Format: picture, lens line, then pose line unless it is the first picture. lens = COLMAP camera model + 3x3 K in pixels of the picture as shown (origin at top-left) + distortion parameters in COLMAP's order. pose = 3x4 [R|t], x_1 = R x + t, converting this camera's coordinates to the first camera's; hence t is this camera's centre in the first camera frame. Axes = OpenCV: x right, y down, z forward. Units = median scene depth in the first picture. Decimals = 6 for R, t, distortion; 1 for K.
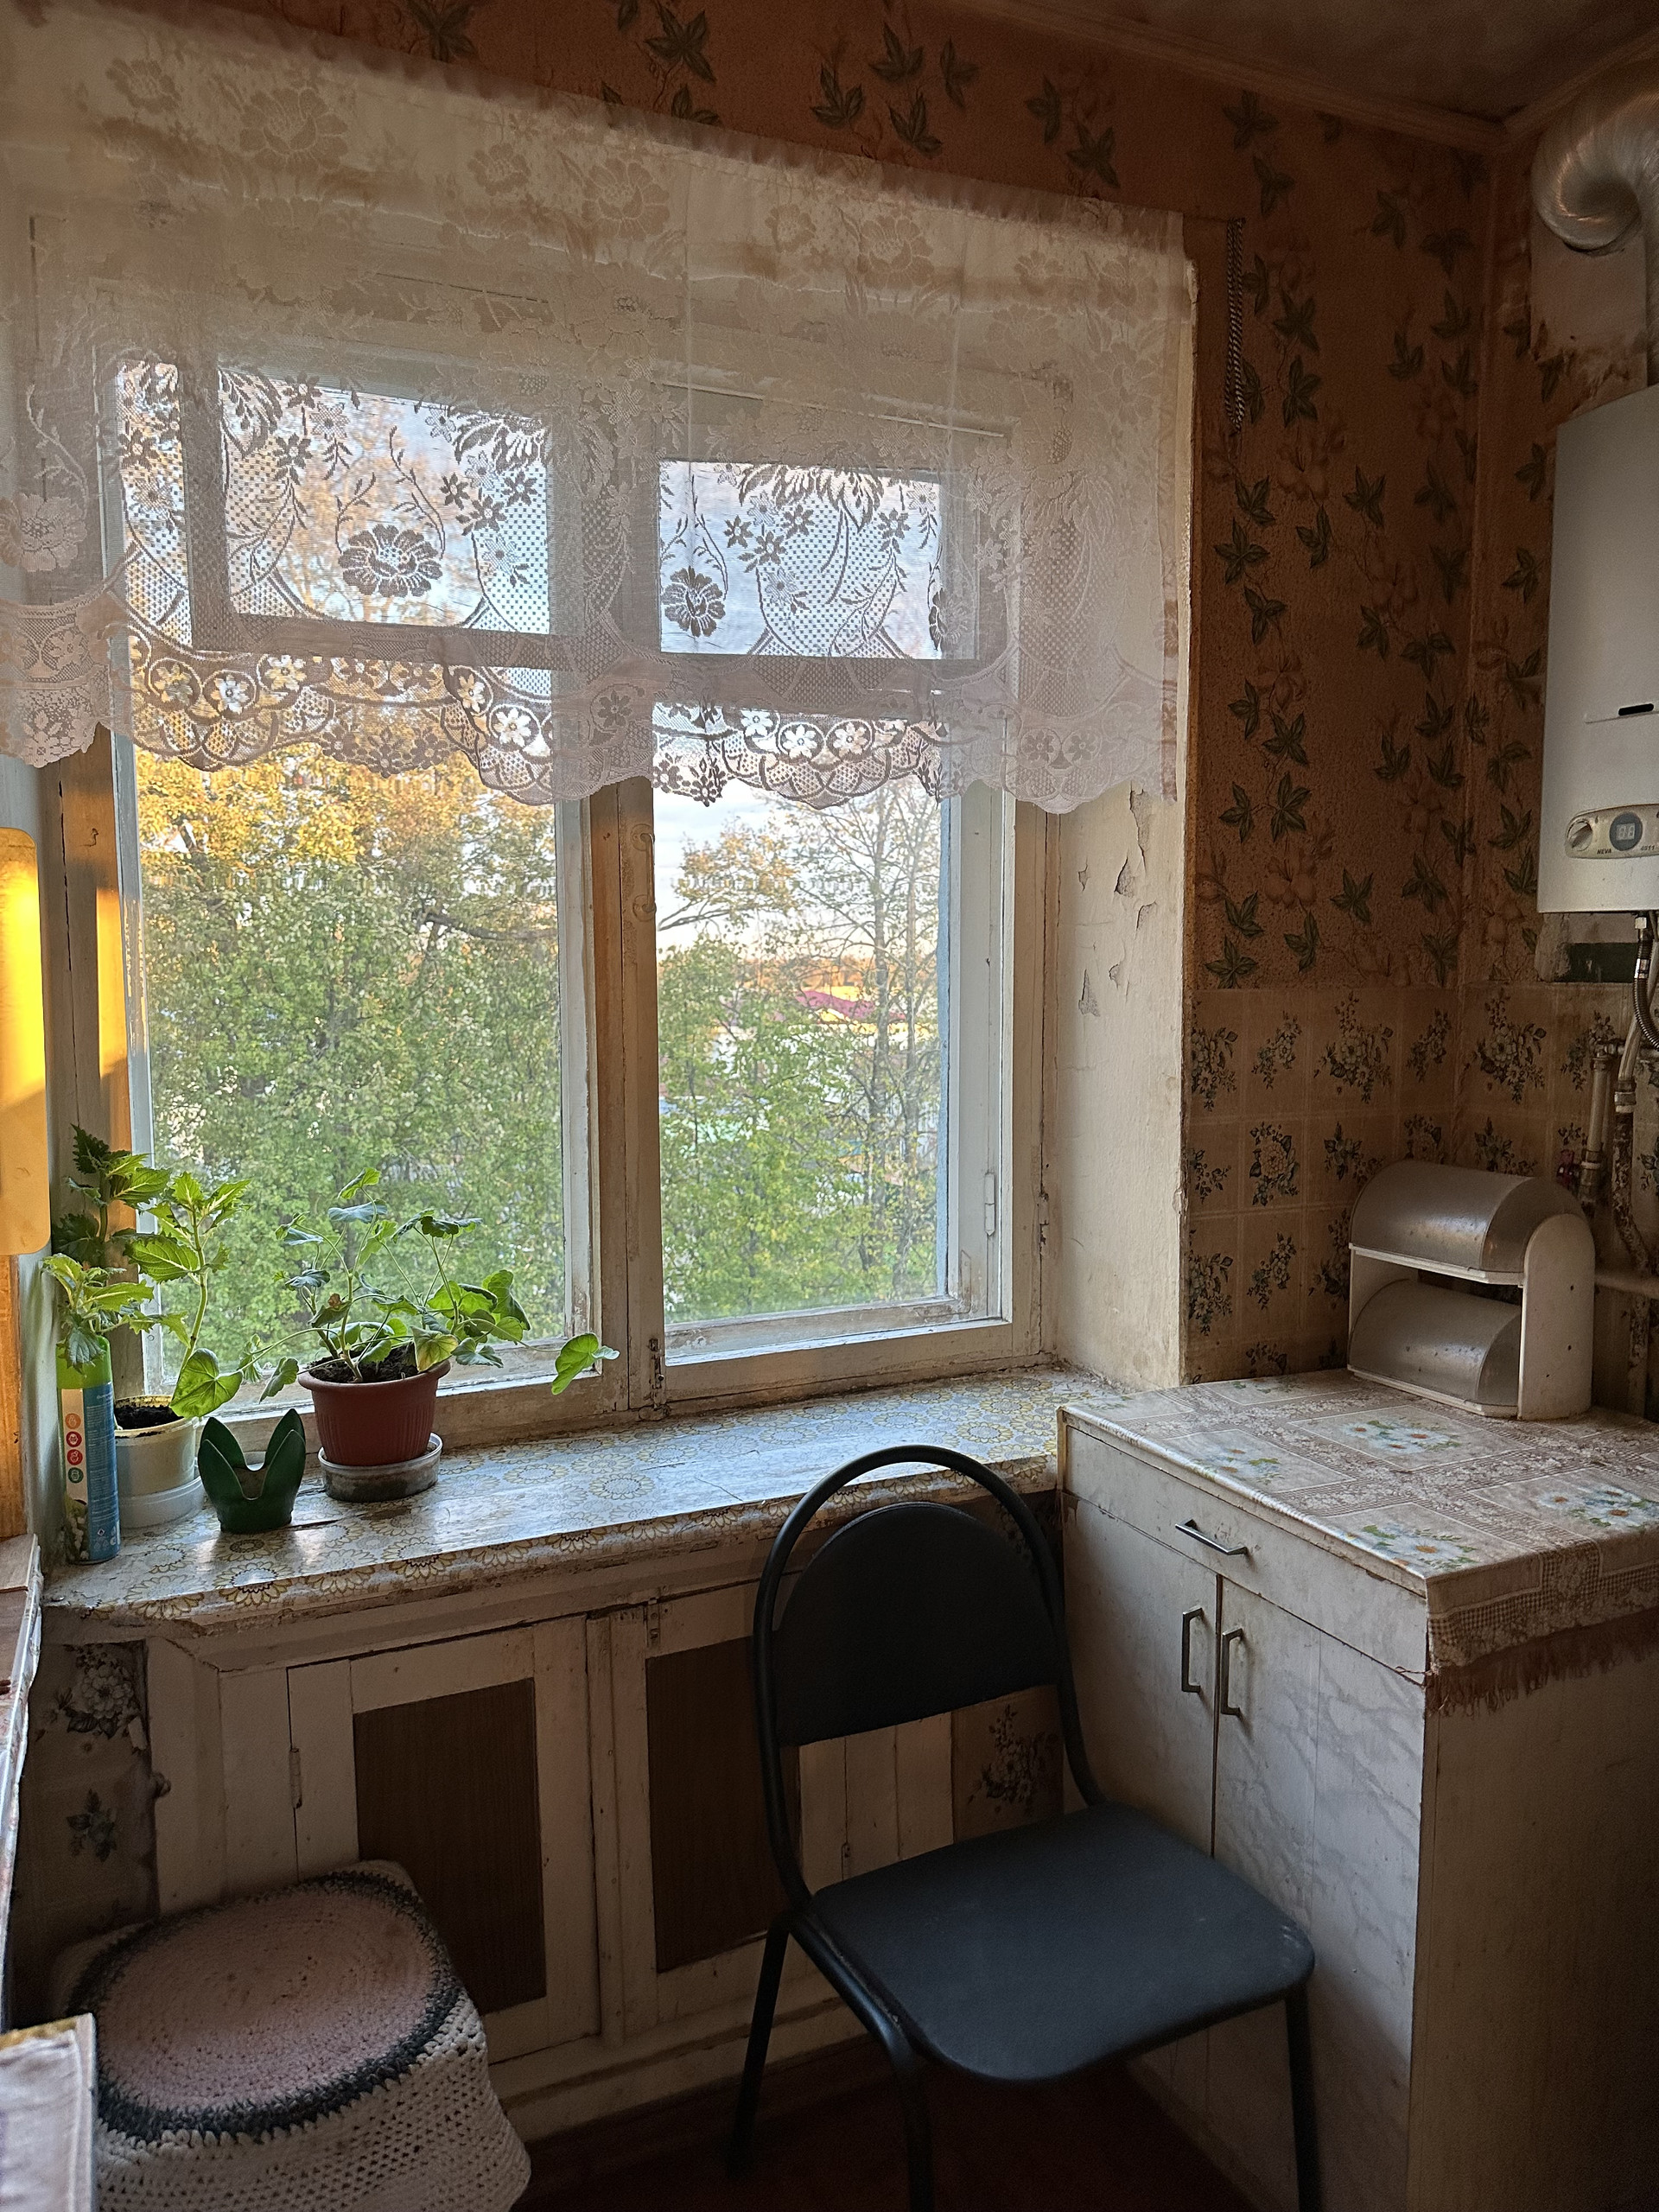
lens RADIAL K [[1539.6, 0, 830.0], [0, 1539.6, 1109.8], [0, 0, 1]] dist [0.111529, -0.150388]
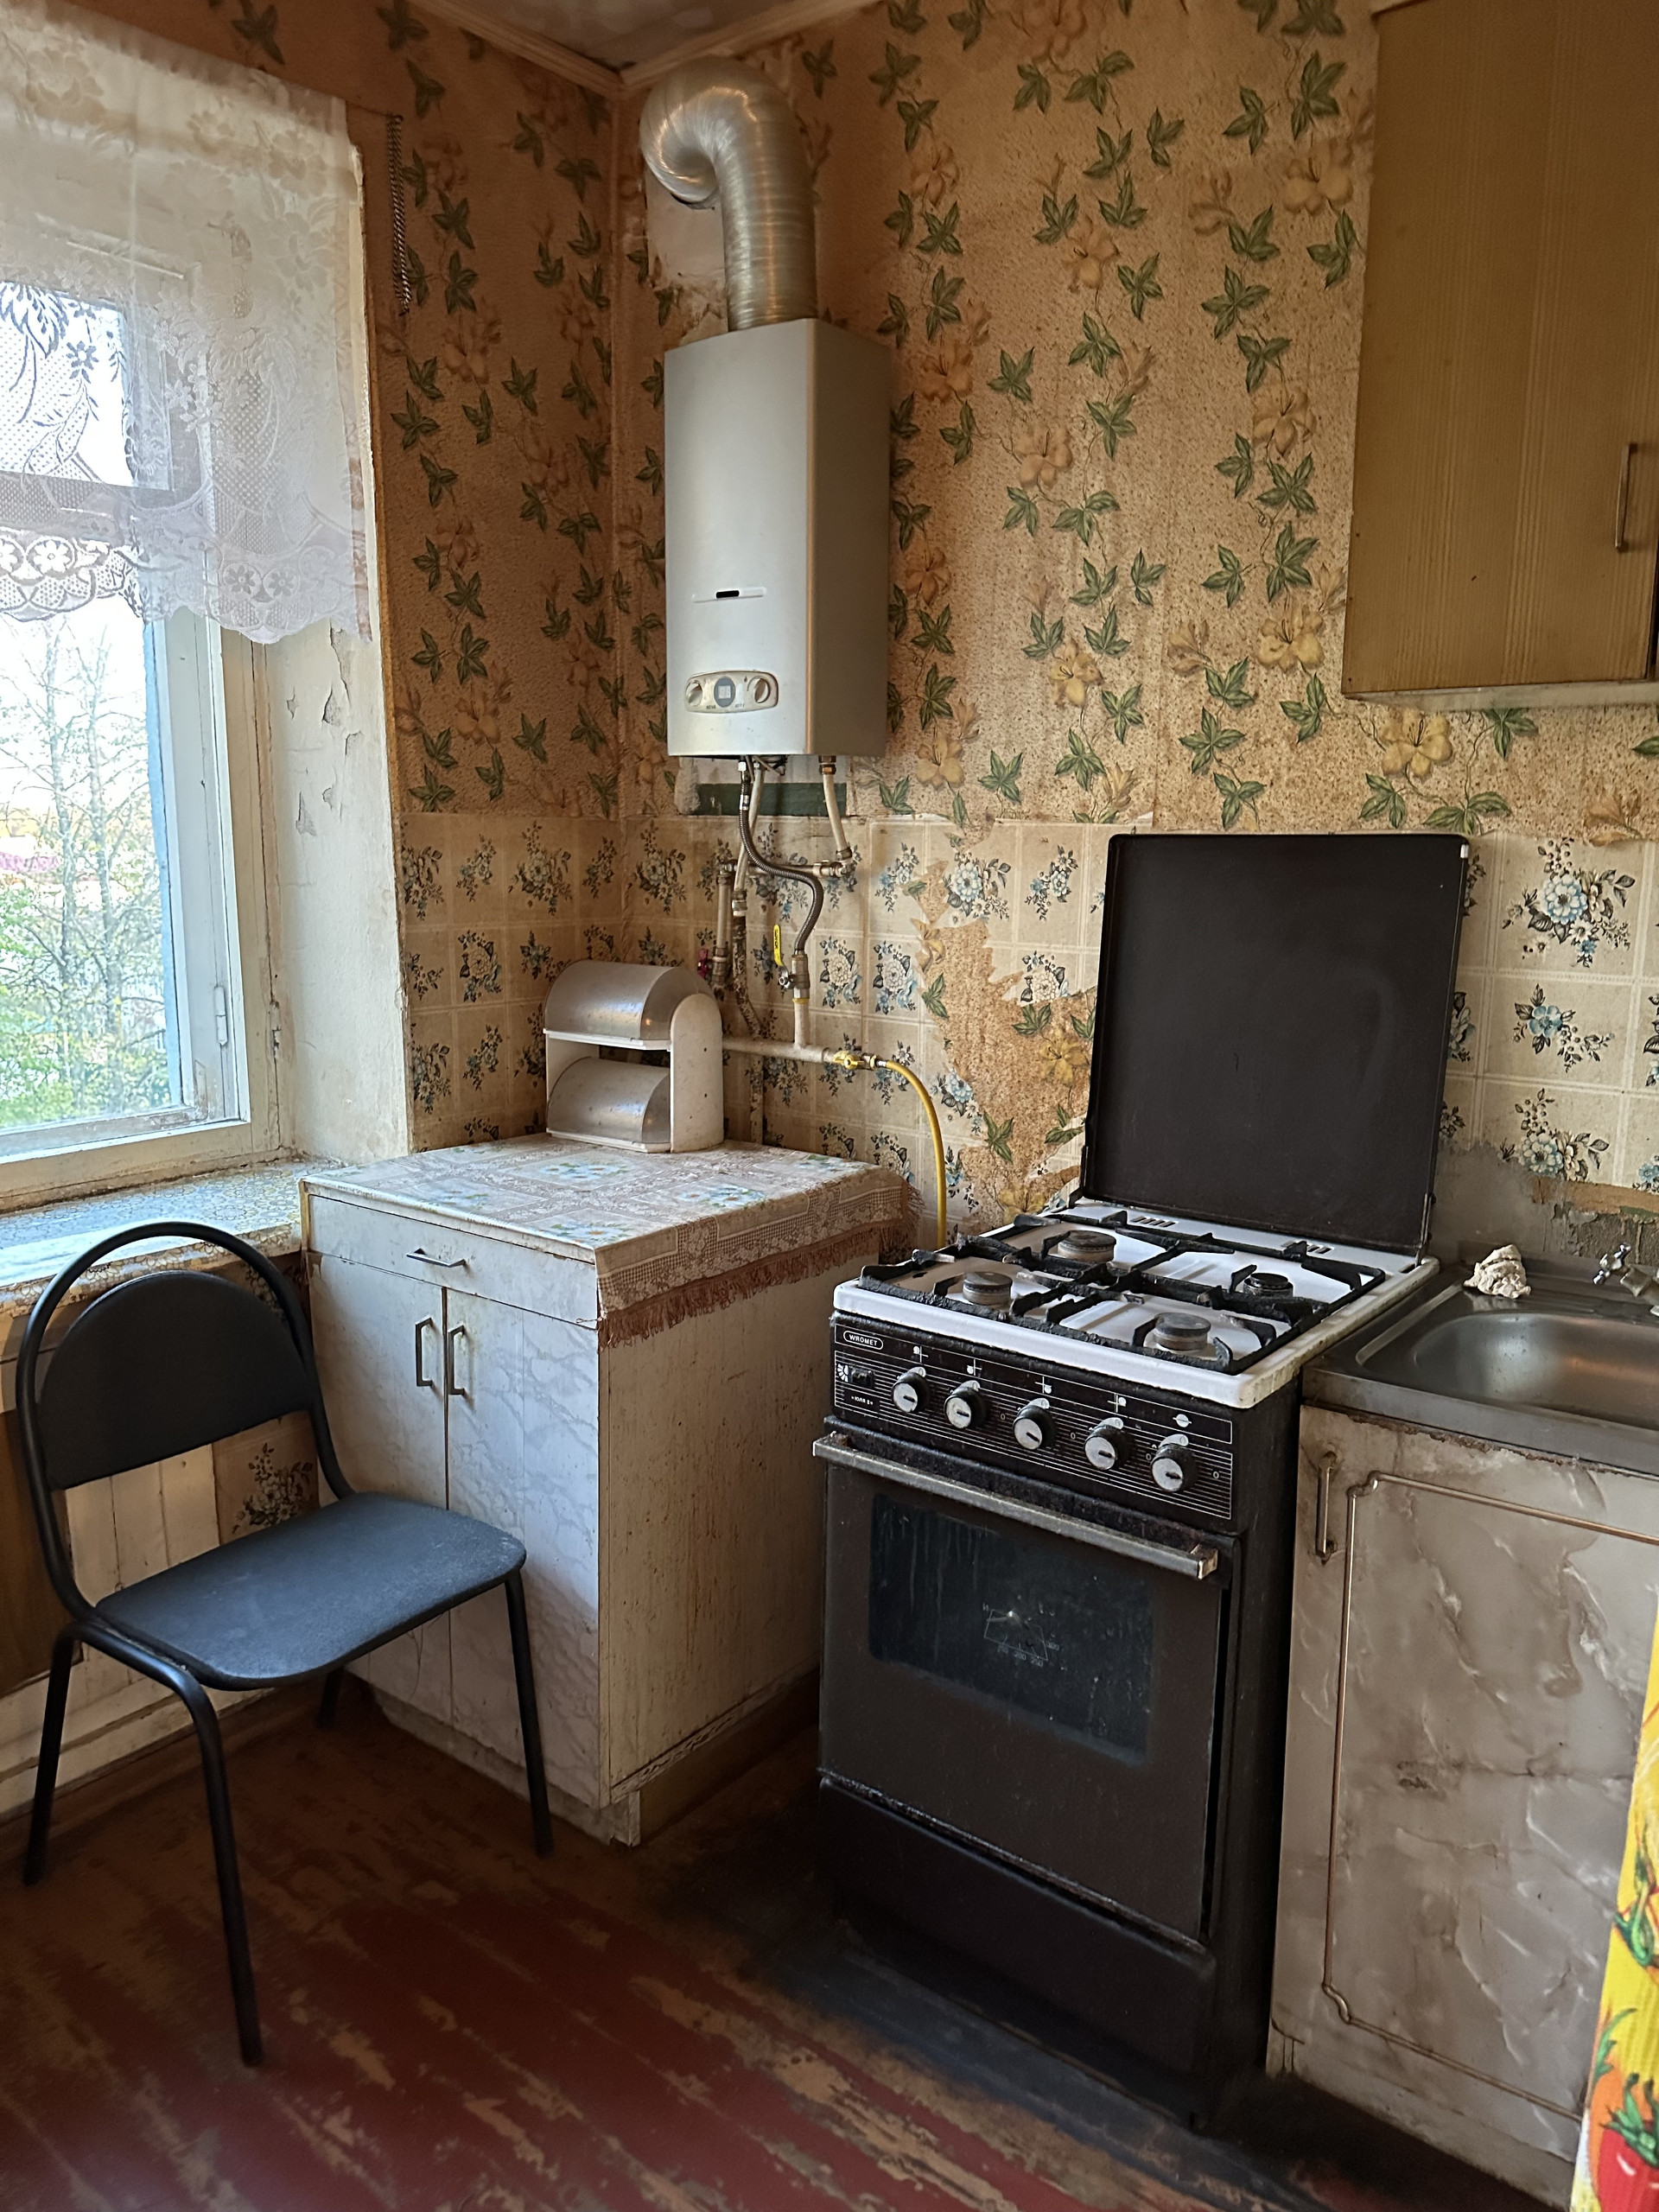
lens RADIAL K [[1582.2, 0, 829.5], [0, 1582.2, 1106.0], [0, 0, 1]] dist [0.073764, -0.113958]
pose [[0.886812, -0.068619, 0.457007, -0.036302], [0.033801, 0.995897, 0.083943, 0.051808], [-0.460892, -0.058994, 0.885493, -0.201205]]
